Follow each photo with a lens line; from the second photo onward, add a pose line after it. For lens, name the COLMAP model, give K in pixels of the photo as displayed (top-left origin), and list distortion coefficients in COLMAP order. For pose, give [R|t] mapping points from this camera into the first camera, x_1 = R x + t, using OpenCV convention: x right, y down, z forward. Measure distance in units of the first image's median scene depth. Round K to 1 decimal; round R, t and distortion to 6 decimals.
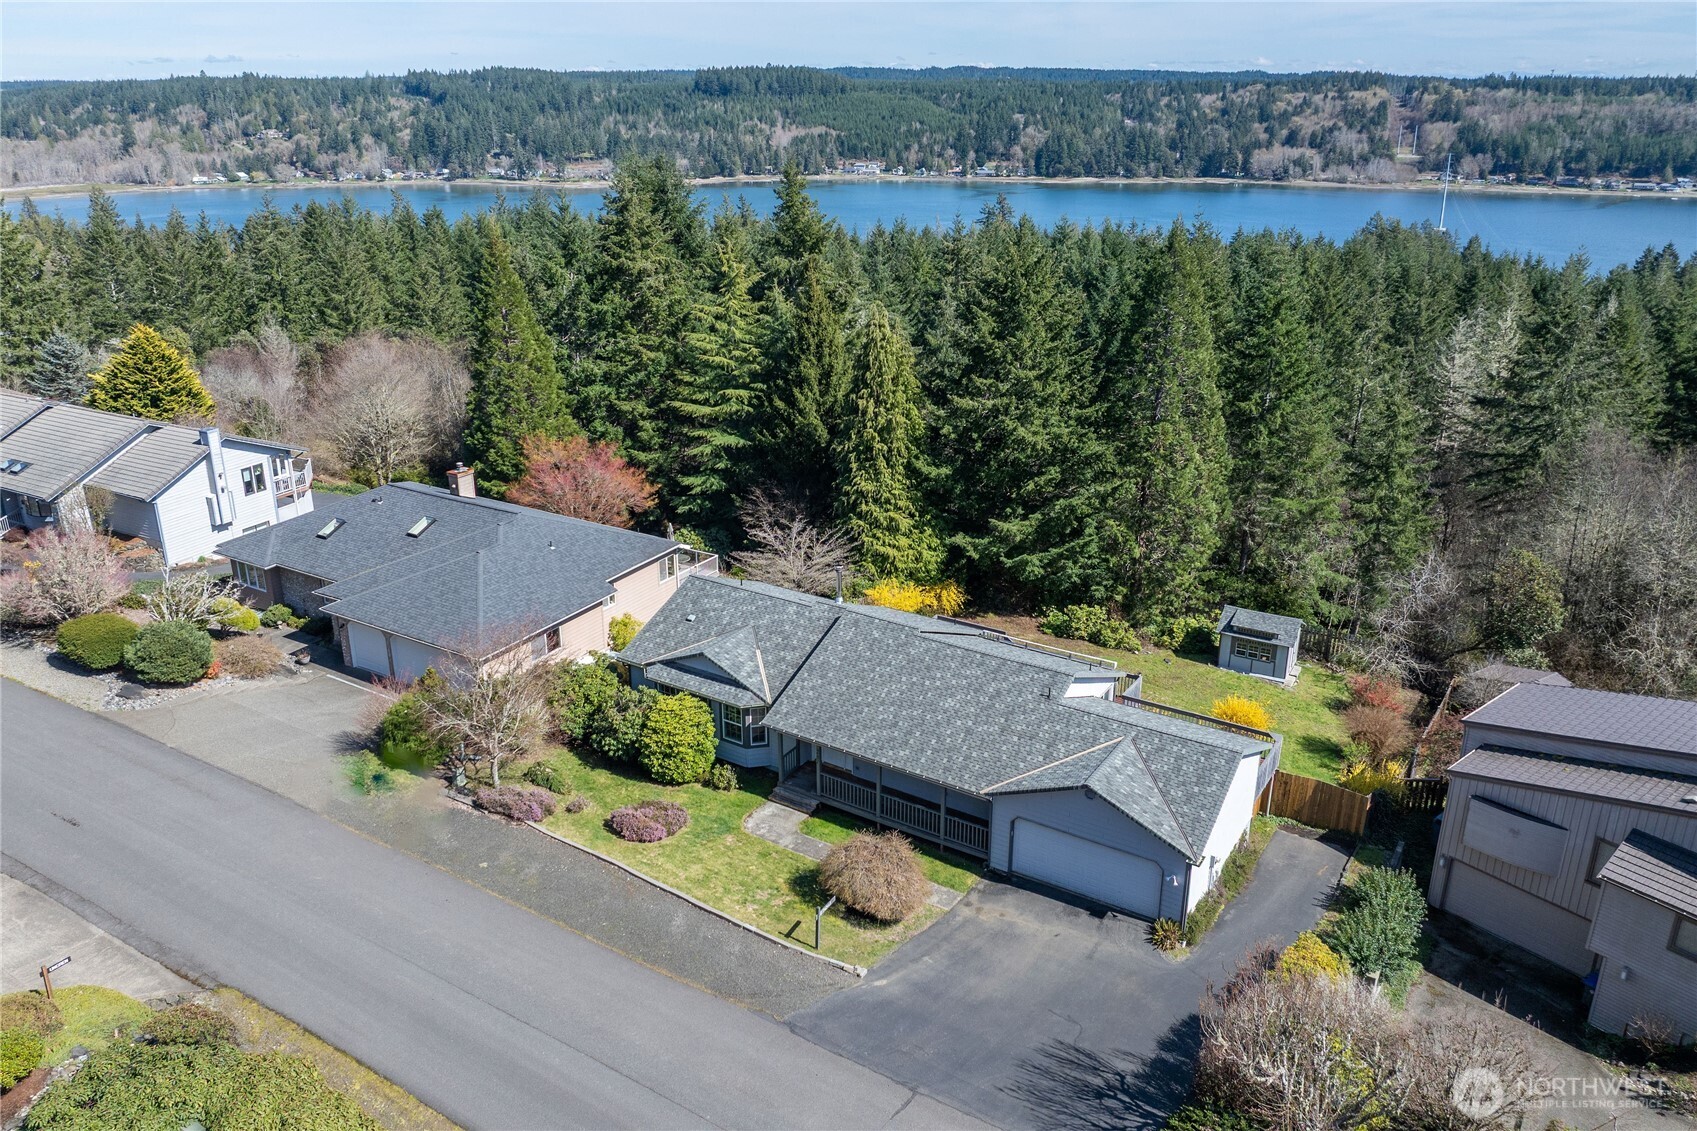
lens RADIAL K [[1184.9, 0, 844.9], [0, 1184.9, 542.3], [0, 0, 1]] dist [-0.029958, -0.005381]
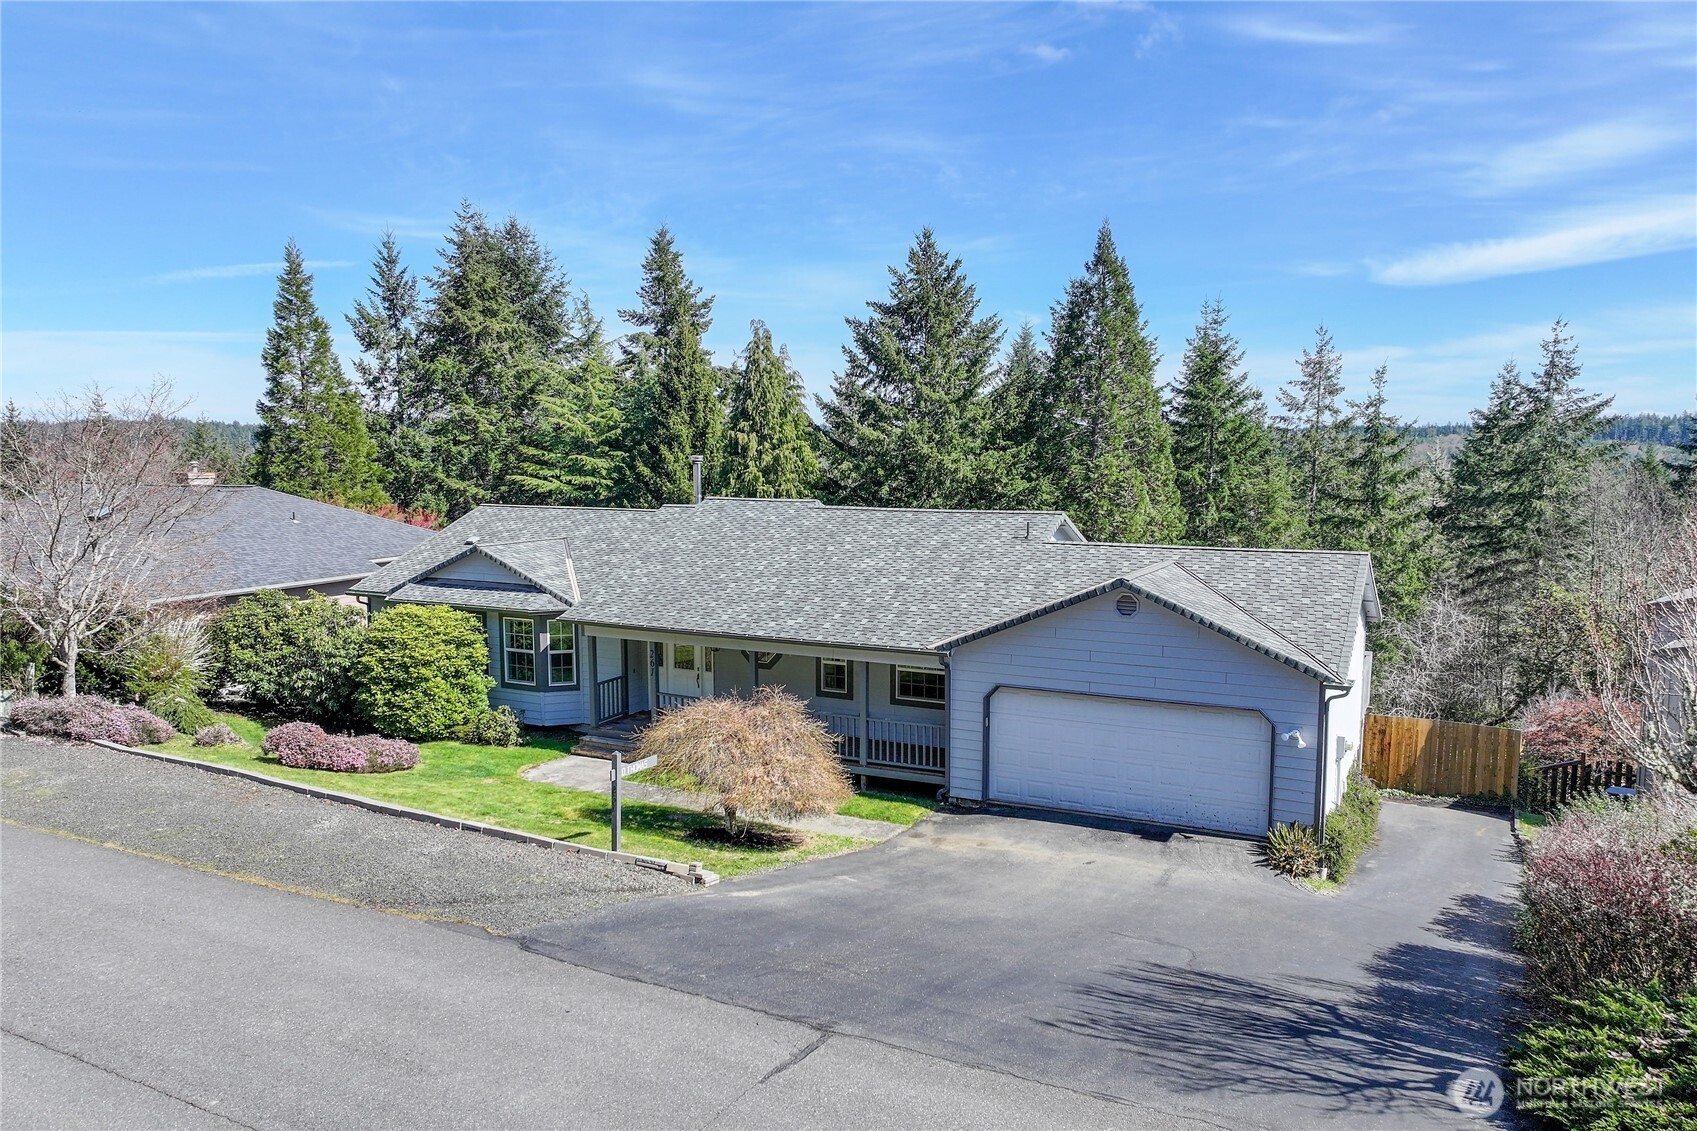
lens RADIAL K [[1146.0, 0, 855.3], [0, 1146.0, 606.2], [0, 0, 1]] dist [0.006105, -0.003008]
pose [[0.995189, -0.010235, 0.097438, 0.022468], [0.031141, 0.975998, -0.215540, 0.272657], [-0.092894, 0.217537, 0.971621, 0.405473]]
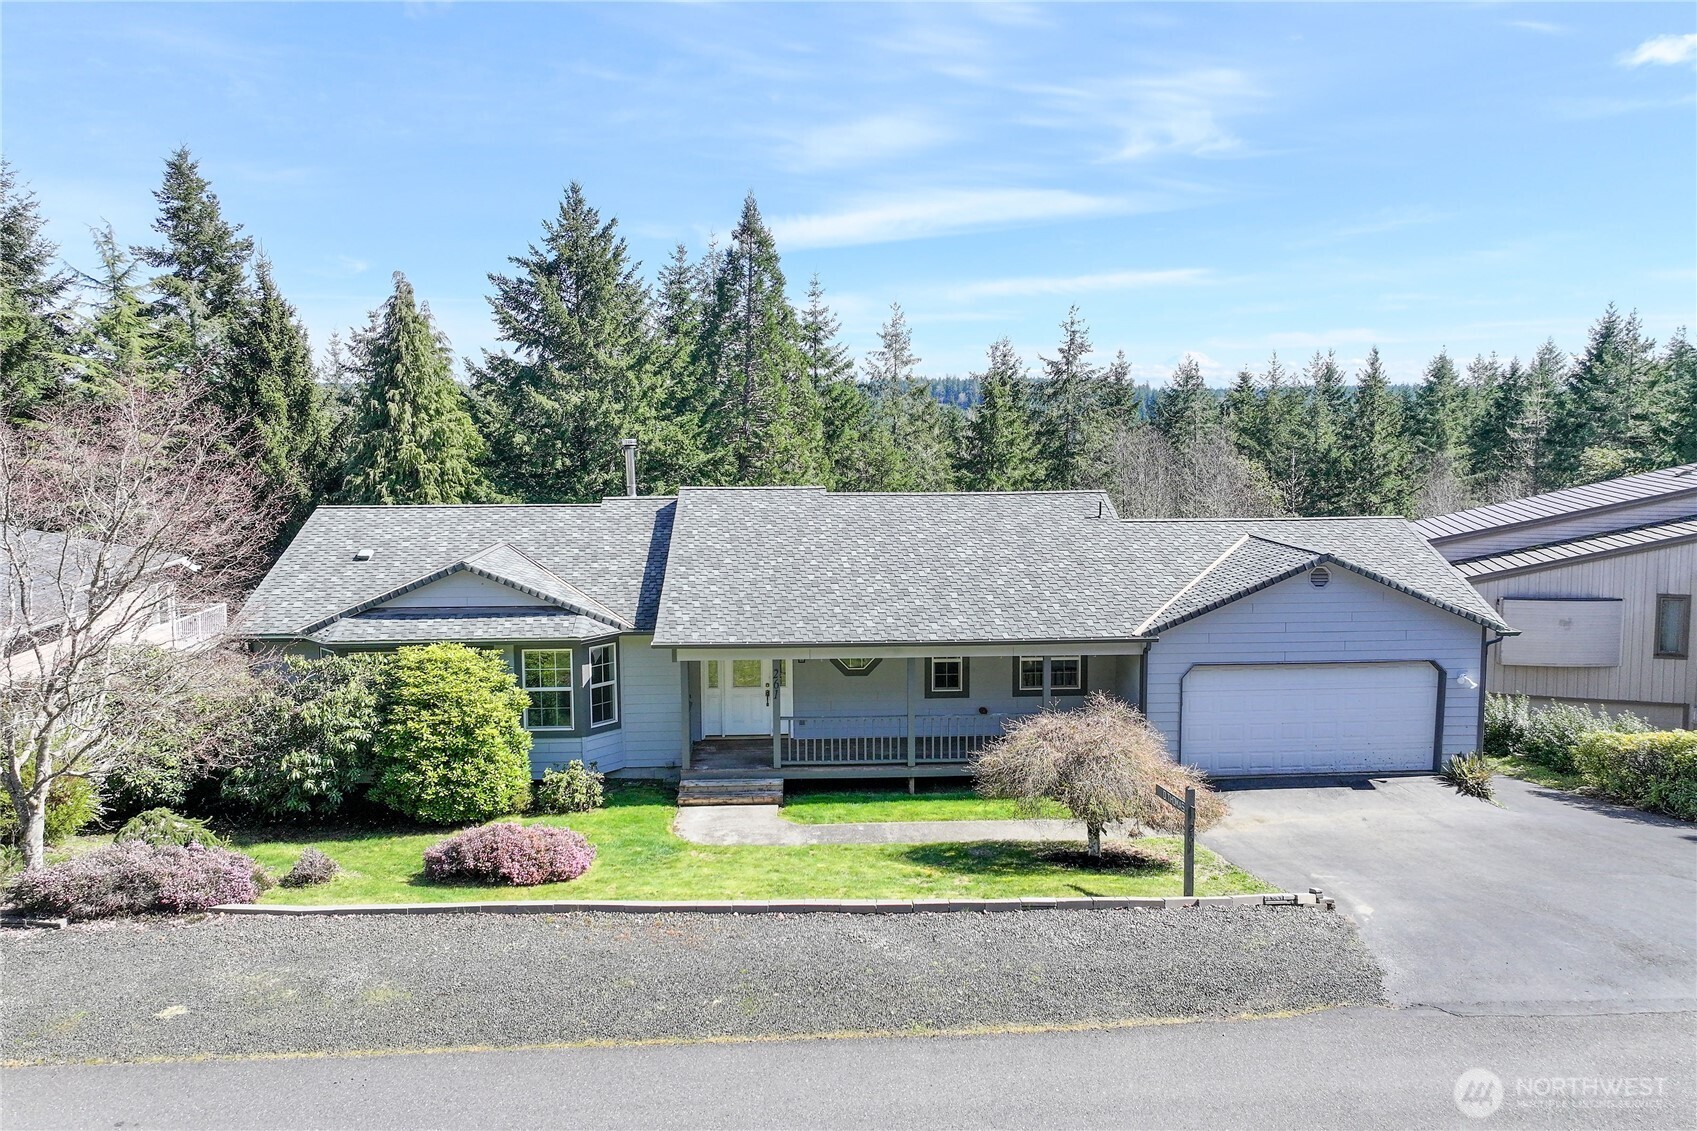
lens RADIAL K [[1170.2, 0, 826.9], [0, 1170.2, 531.8], [0, 0, 1]] dist [-0.001083, -0.000071]
pose [[0.816132, -0.063126, 0.574407, -0.285445], [0.203250, 0.961859, -0.183076, 0.208415], [-0.540941, 0.266162, 0.797835, 0.543264]]
